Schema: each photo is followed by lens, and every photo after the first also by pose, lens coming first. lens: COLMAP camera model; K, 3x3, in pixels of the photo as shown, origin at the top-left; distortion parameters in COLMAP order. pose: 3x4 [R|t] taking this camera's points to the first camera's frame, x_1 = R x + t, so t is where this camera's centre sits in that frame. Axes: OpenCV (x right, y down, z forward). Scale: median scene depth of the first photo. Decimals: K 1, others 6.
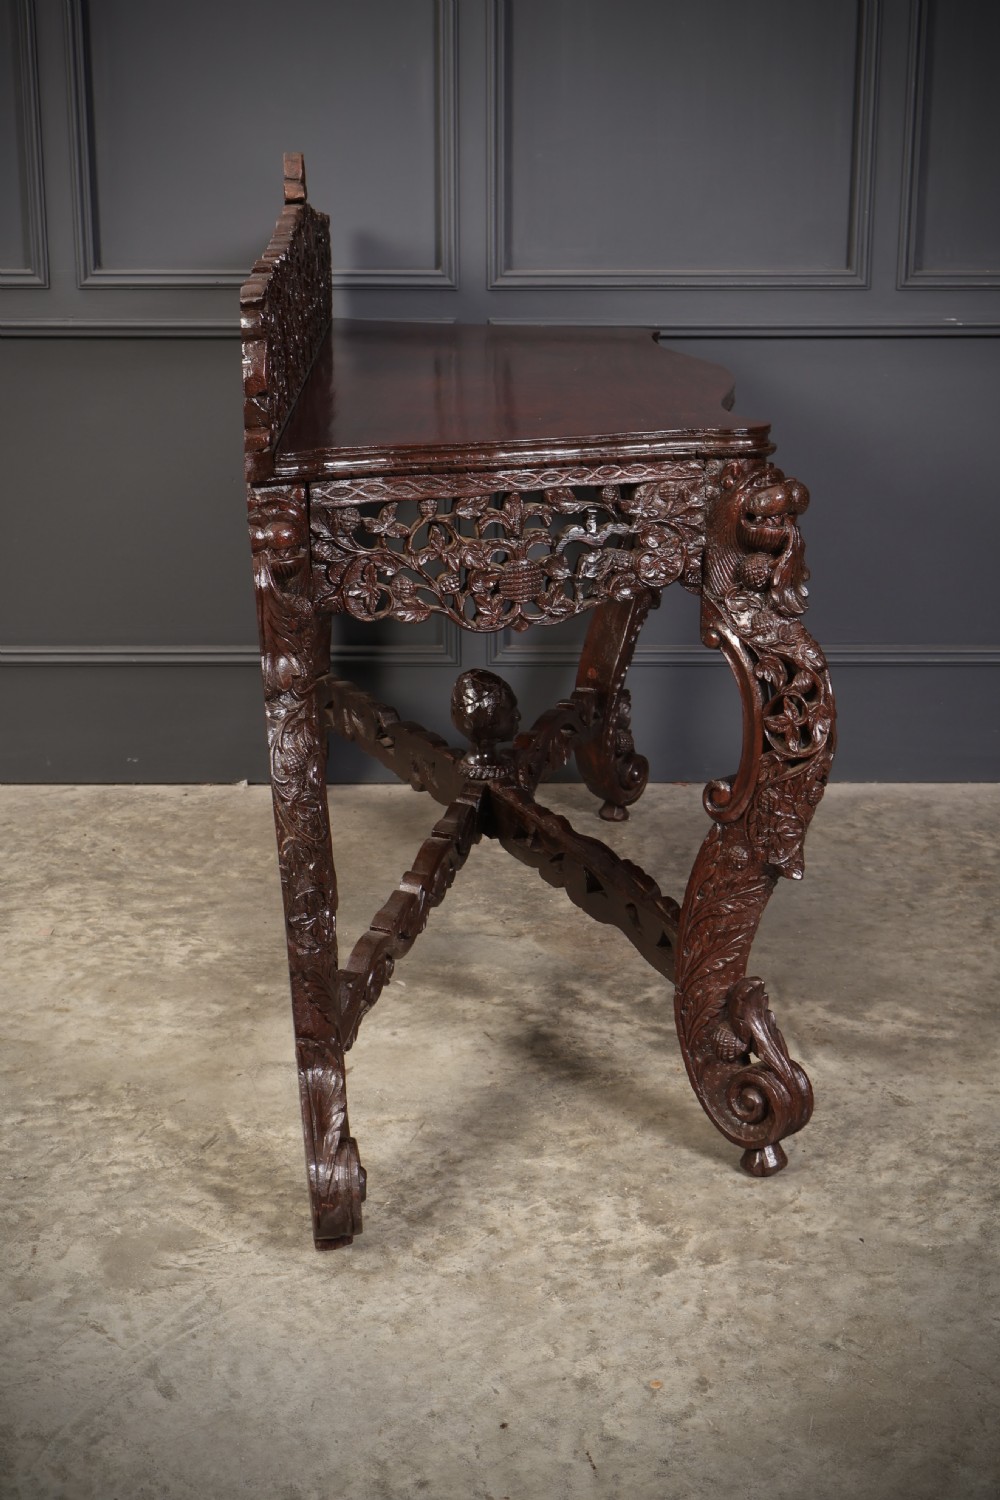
lens RADIAL K [[2215.4, 0, 508.6], [0, 2215.4, 751.8], [0, 0, 1]] dist [-0.023226, 0.000000]
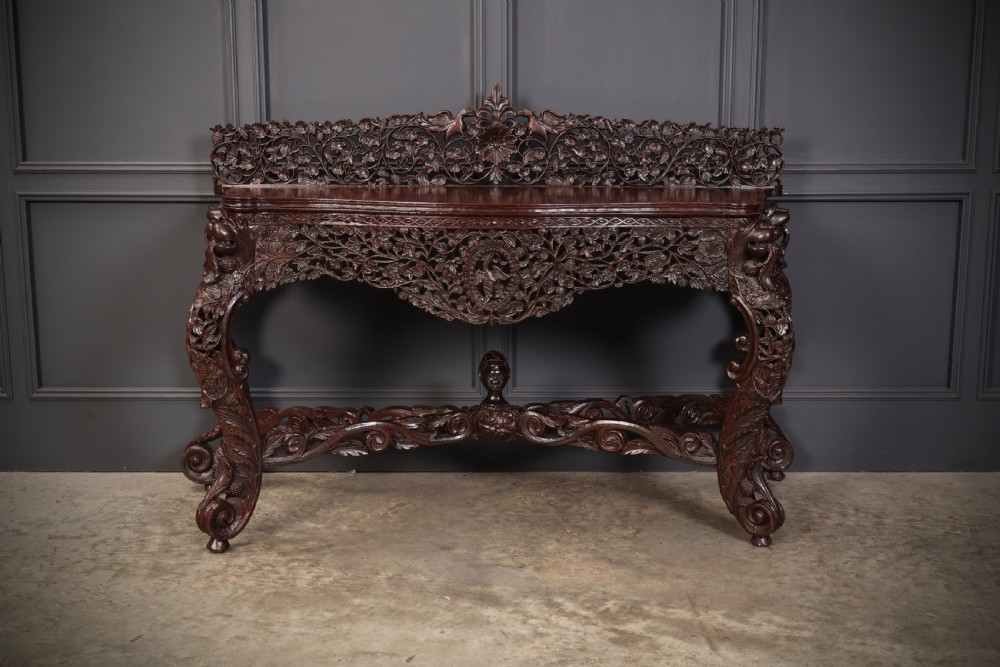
lens RADIAL K [[1178.0, 0, 498.9], [0, 1178.0, 327.6], [0, 0, 1]] dist [-0.007397, 0.000000]
pose [[0.999951, 0.000033, -0.009906, -0.004599], [-0.001174, 0.993338, -0.115227, 0.011779], [0.009836, 0.115233, 0.993290, 0.166308]]
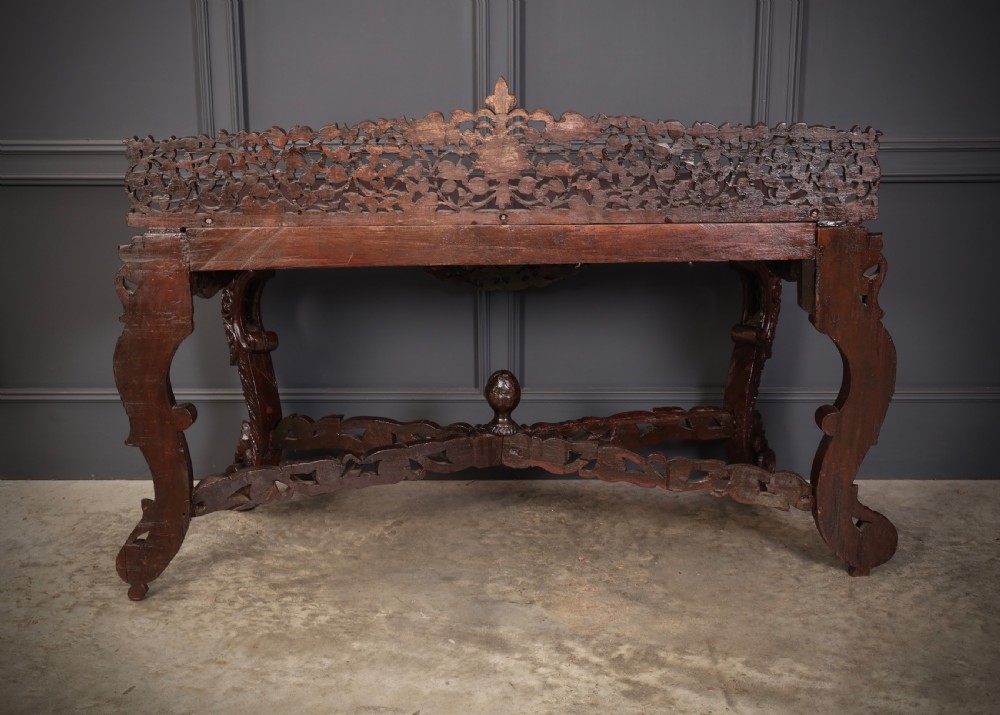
lens RADIAL K [[1433.4, 0, 485.1], [0, 1433.4, 363.9], [0, 0, 1]] dist [-0.008496, 0.000000]
pose [[0.999783, -0.000167, -0.020821, -0.006992], [-0.000040, 0.999951, -0.009945, -0.073704], [0.020822, 0.009944, 0.999734, 0.051277]]
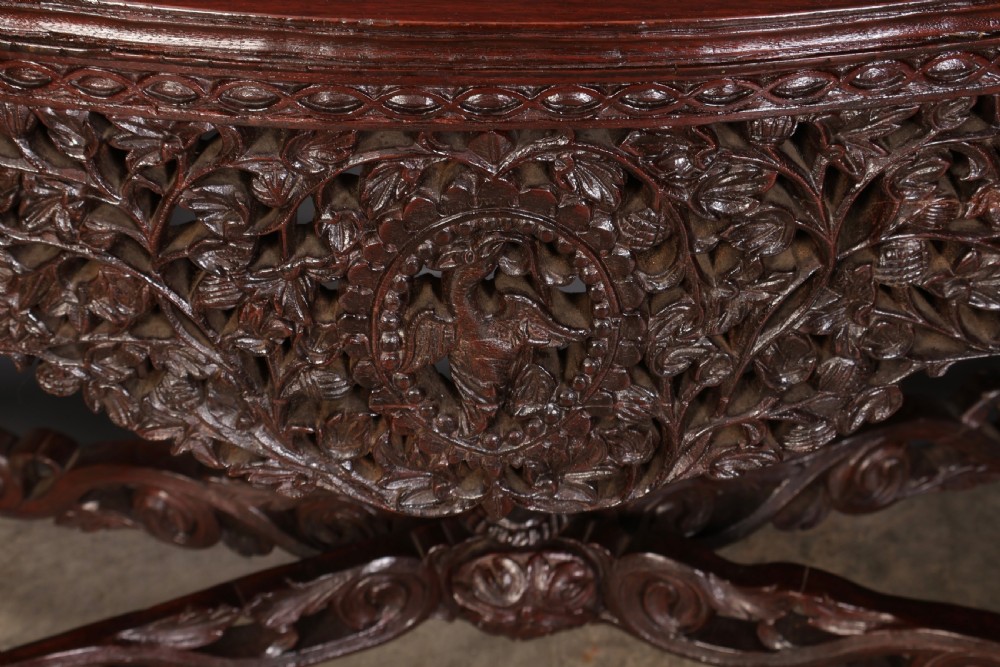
lens RADIAL K [[2021.7, 0, 498.4], [0, 2021.7, 332.1], [0, 0, 1]] dist [0.075149, 0.000000]
pose [[0.999689, -0.003420, -0.024693, -0.011054], [0.011624, 0.940229, 0.340343, -0.237417], [0.022053, -0.340525, 0.939977, 0.787785]]
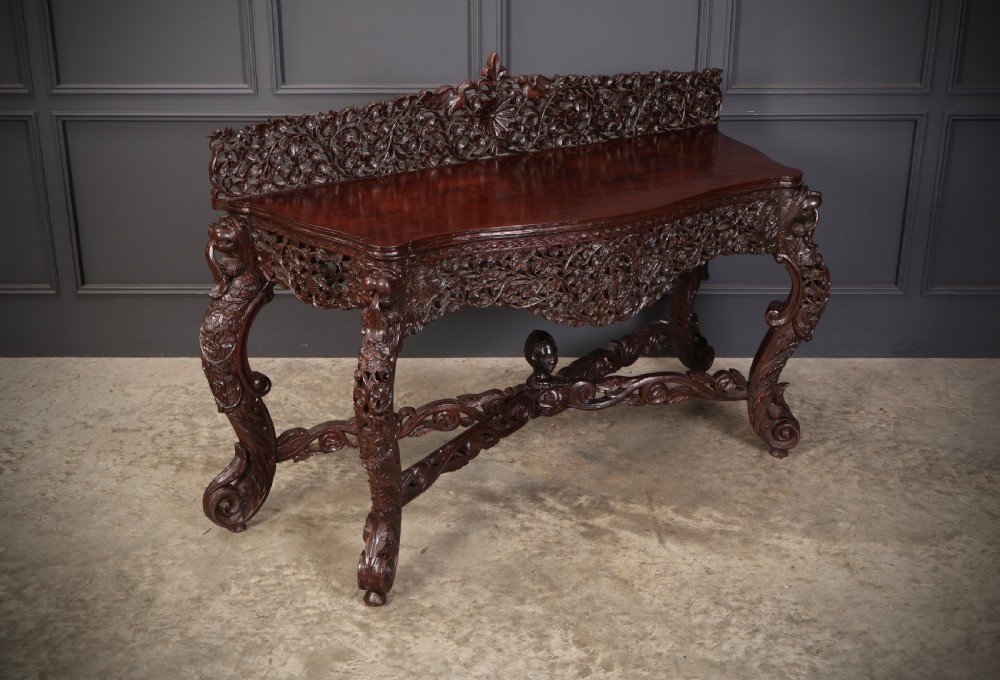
lens RADIAL K [[1307.9, 0, 489.8], [0, 1307.9, 343.1], [0, 0, 1]] dist [-0.010385, 0.000000]
pose [[0.999911, 0.002924, -0.013021, -0.001130], [-0.001670, 0.995449, 0.095281, -0.139159], [0.013240, -0.095251, 0.995365, -0.118490]]
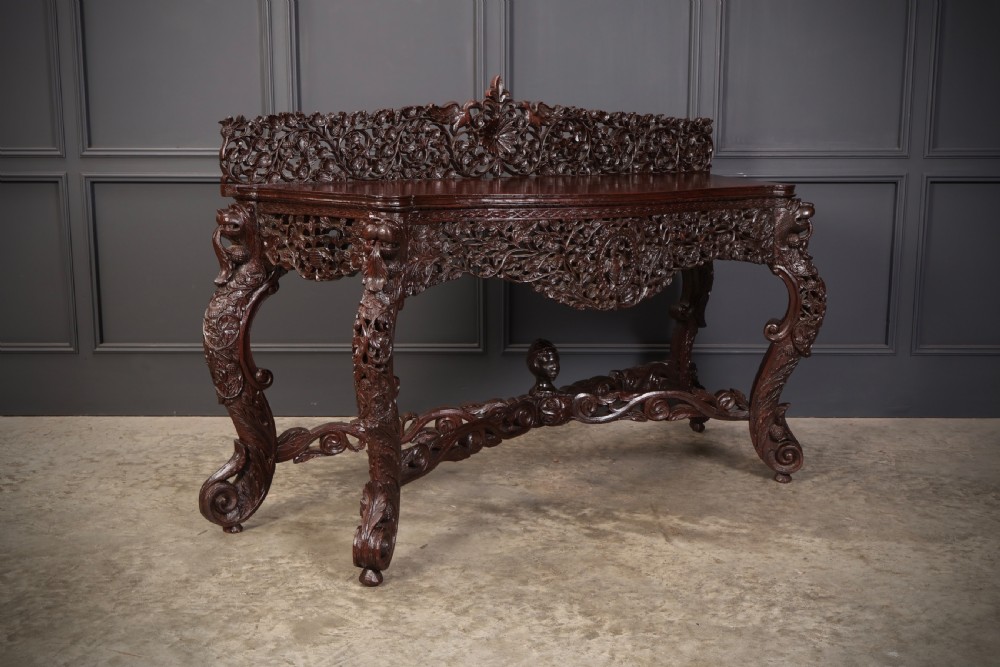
lens RADIAL K [[1178.0, 0, 497.8], [0, 1178.0, 332.4], [0, 0, 1]] dist [-0.007397, 0.000000]
pose [[0.999899, 0.002215, -0.014029, 0.003153], [-0.003648, 0.994679, -0.102958, 0.063165], [0.013726, 0.102999, 0.994587, -0.015082]]
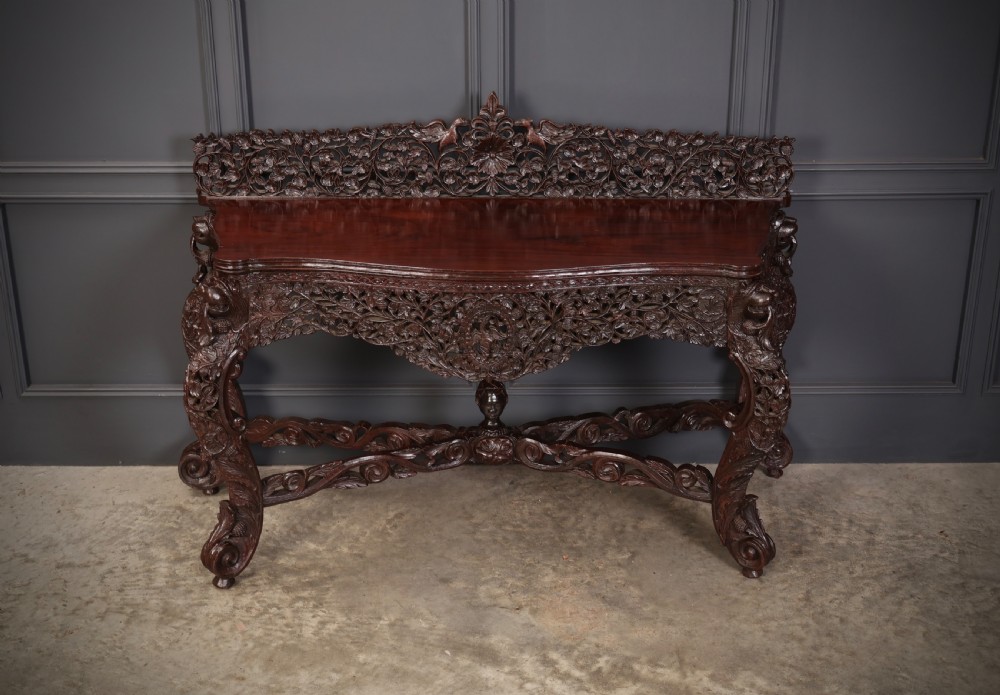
lens RADIAL K [[1314.7, 0, 497.9], [0, 1314.7, 348.1], [0, 0, 1]] dist [-0.014961, 0.000000]
pose [[0.999956, -0.001675, -0.009280, -0.002534], [0.002517, 0.995807, 0.091440, -0.217995], [0.009088, -0.091459, 0.995767, 0.060837]]
